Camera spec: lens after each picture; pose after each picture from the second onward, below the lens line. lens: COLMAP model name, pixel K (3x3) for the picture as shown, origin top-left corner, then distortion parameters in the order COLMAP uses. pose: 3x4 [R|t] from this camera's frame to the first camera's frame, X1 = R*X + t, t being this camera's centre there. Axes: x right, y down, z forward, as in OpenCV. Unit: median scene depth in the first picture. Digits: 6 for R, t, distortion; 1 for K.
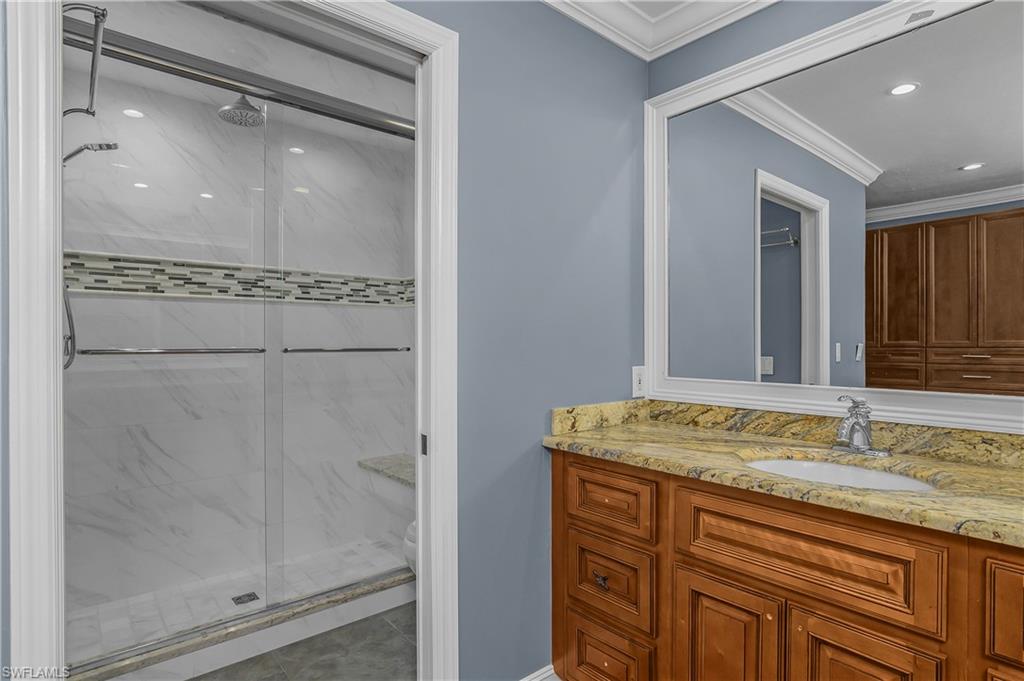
lens RADIAL K [[526.3, 0, 481.4], [0, 526.3, 343.2], [0, 0, 1]] dist [-0.019066, 0.000066]
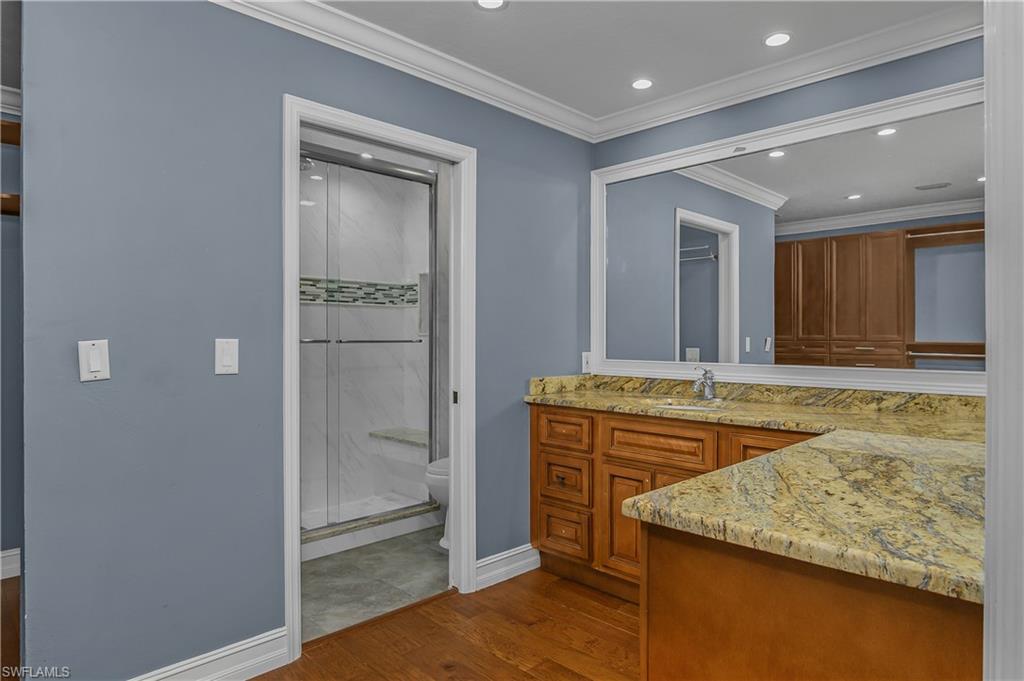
lens RADIAL K [[570.8, 0, 512.0], [0, 570.8, 340.5], [0, 0, 1]] dist [0.000596, 0.000145]
pose [[0.991767, -0.000135, 0.128055, -0.125712], [-0.000499, 0.999988, 0.004915, 0.003745], [-0.128054, -0.004939, 0.991755, -0.623052]]
